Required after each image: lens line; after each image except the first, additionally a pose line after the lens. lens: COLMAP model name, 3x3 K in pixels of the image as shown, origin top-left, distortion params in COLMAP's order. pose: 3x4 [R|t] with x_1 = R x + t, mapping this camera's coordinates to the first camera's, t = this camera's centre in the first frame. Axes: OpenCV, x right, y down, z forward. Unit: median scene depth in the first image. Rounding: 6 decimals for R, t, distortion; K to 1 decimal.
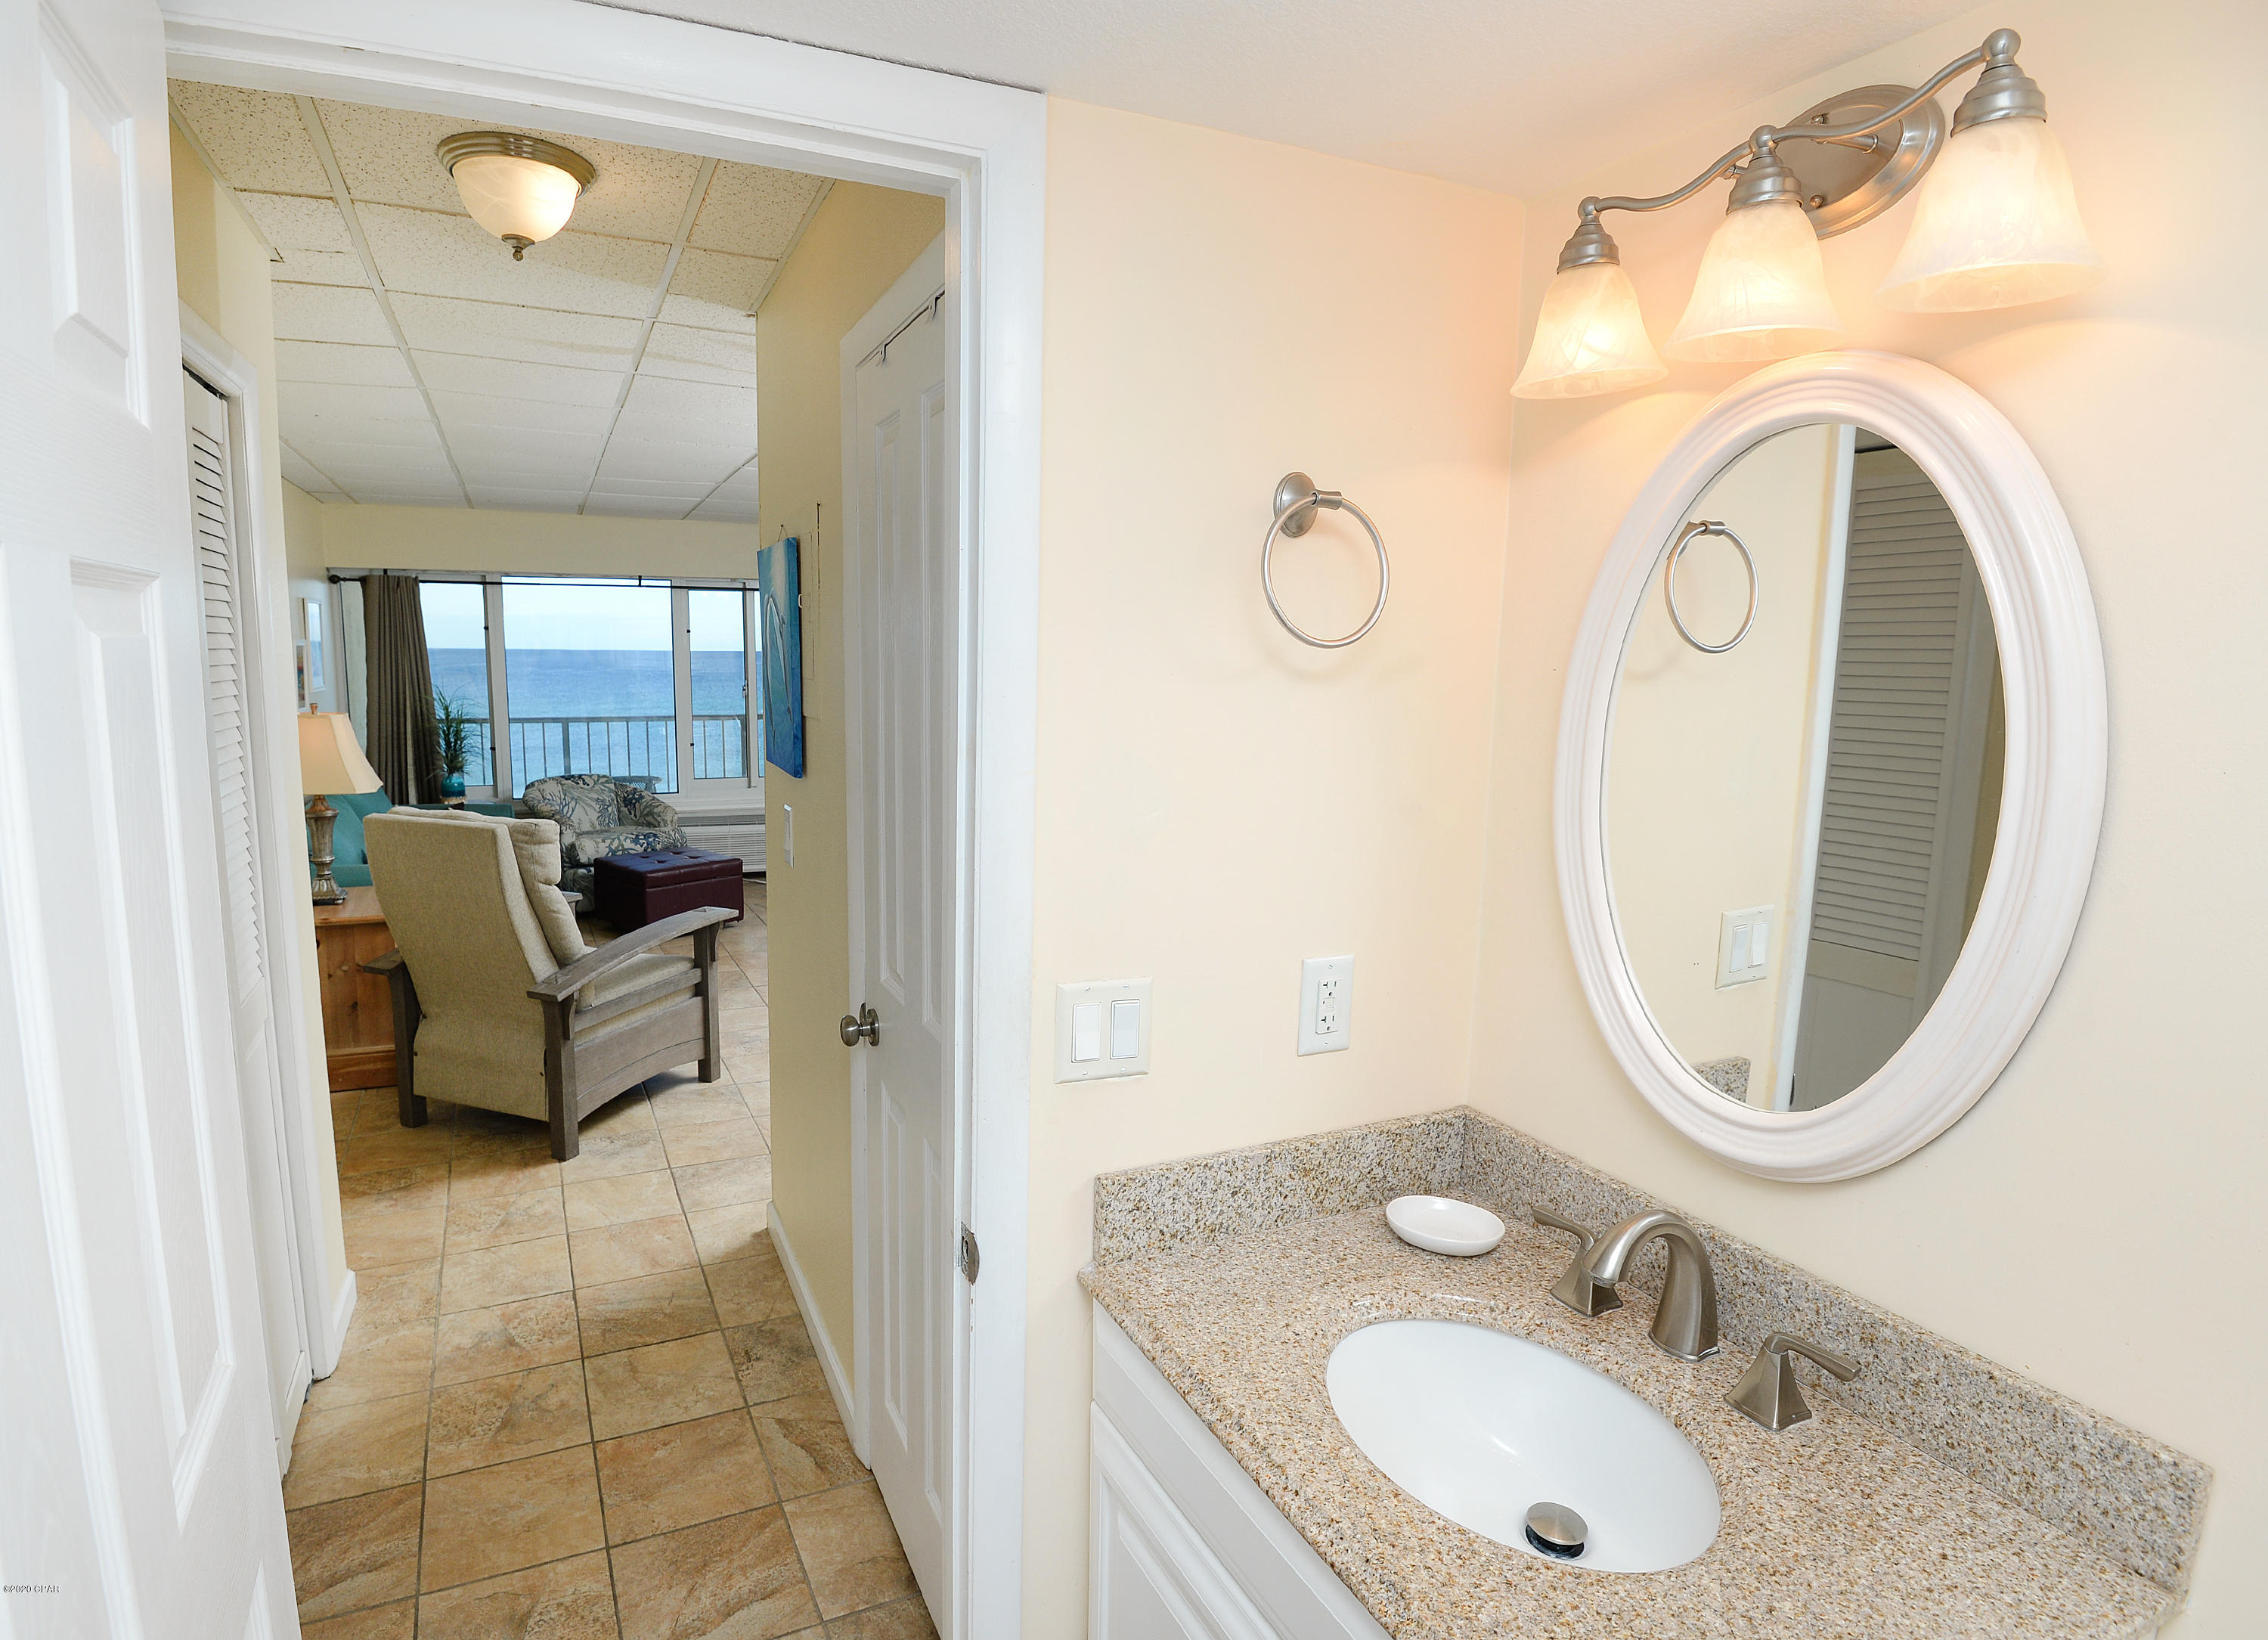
lens RADIAL K [[1186.1, 0, 1070.5], [0, 1186.1, 821.4], [0, 0, 1]] dist [-0.032670, -0.011741]
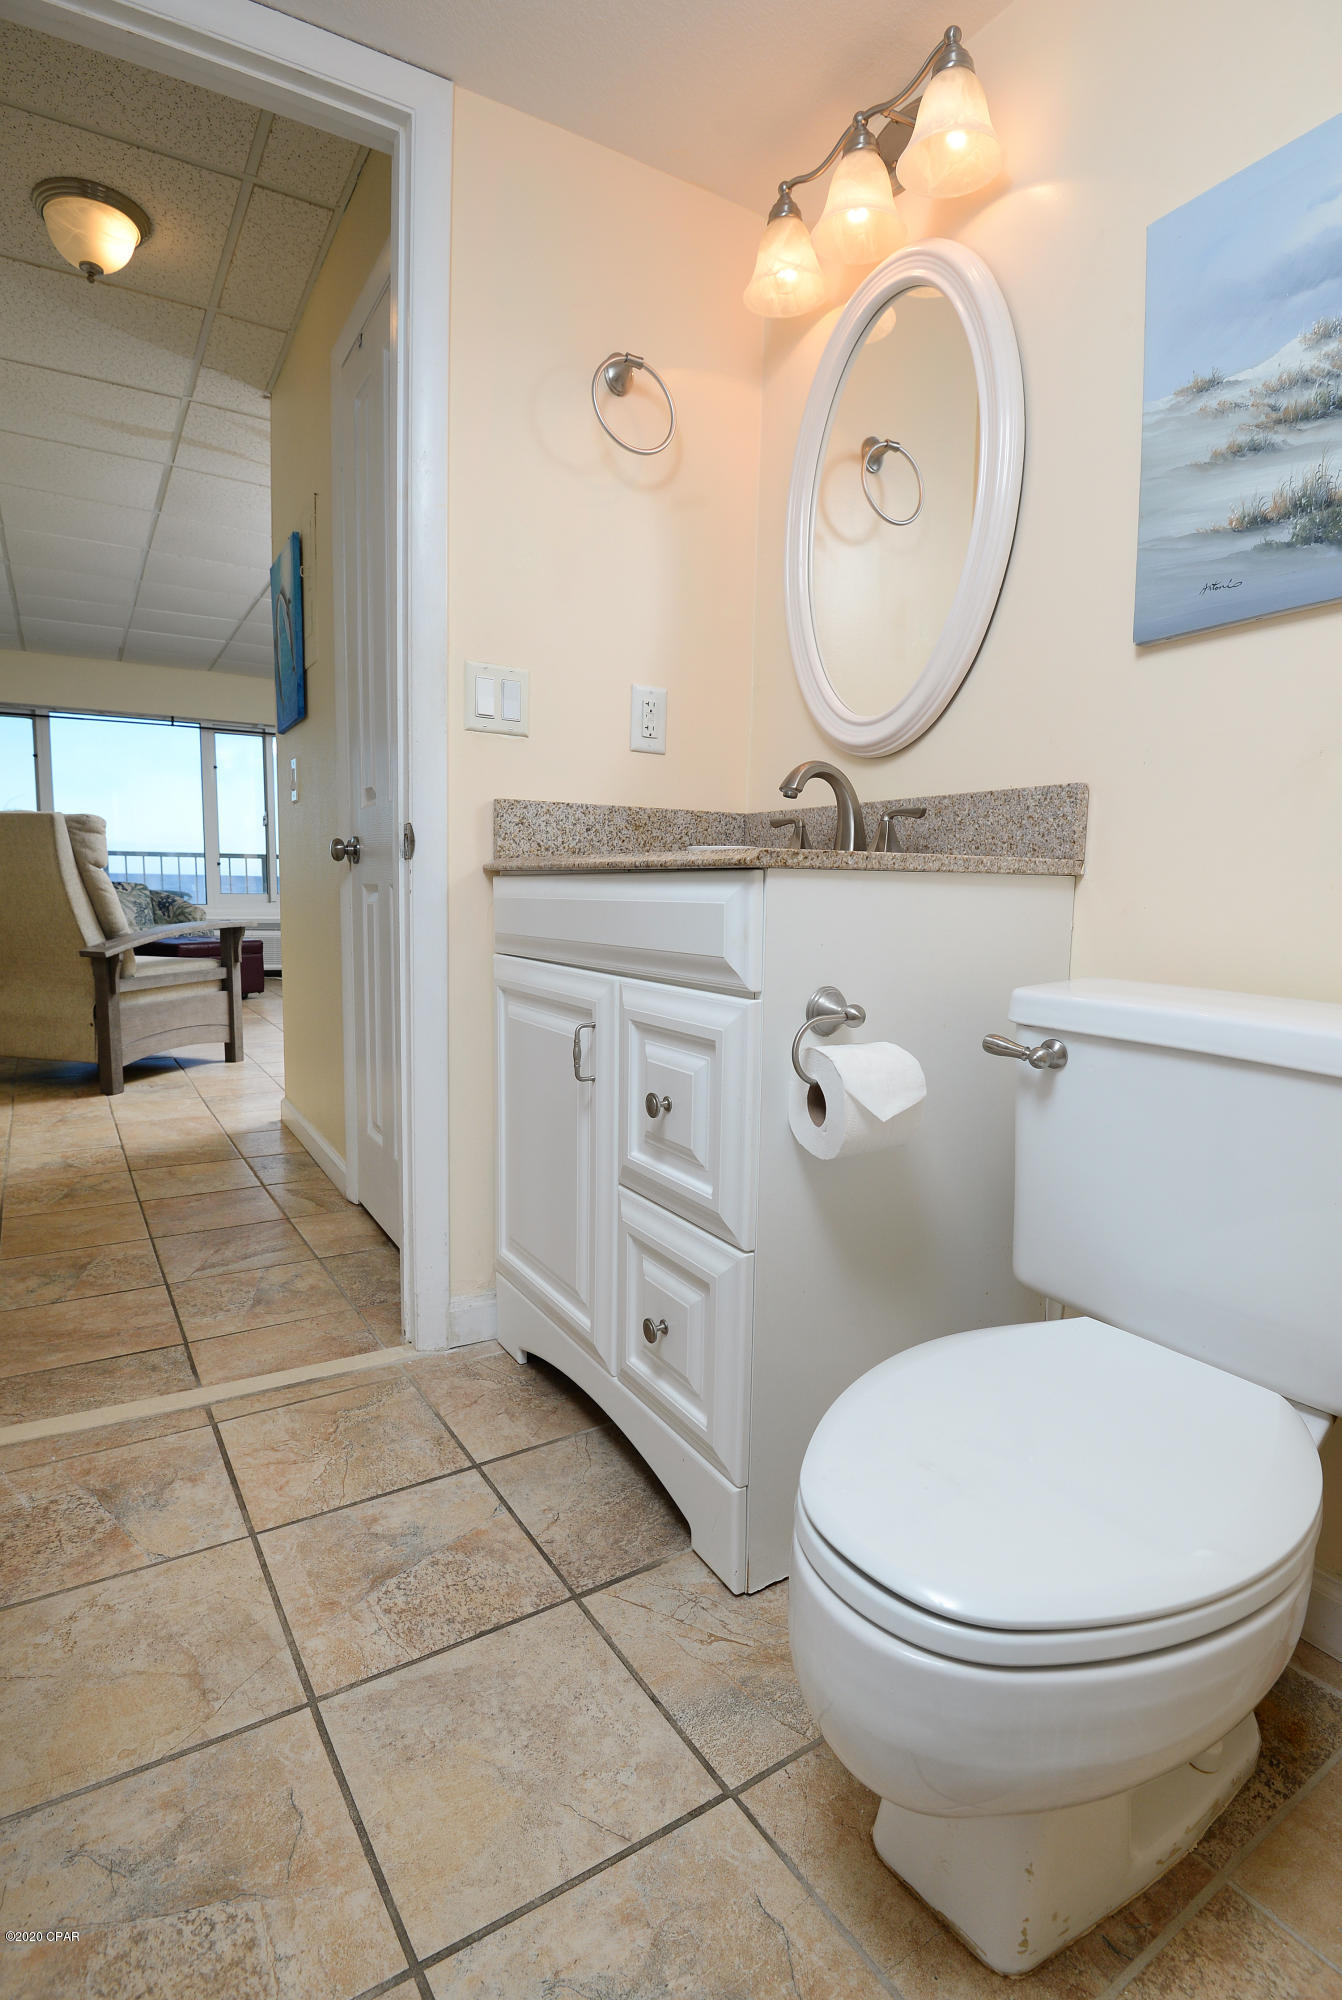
lens RADIAL K [[982.4, 0, 705.1], [0, 982.4, 1021.6], [0, 0, 1]] dist [-0.032805, -0.009465]
pose [[0.988369, -0.008860, 0.151814, 0.058421], [0.008447, 0.999959, 0.003364, 0.353018], [-0.151838, -0.002042, 0.988403, -0.181492]]
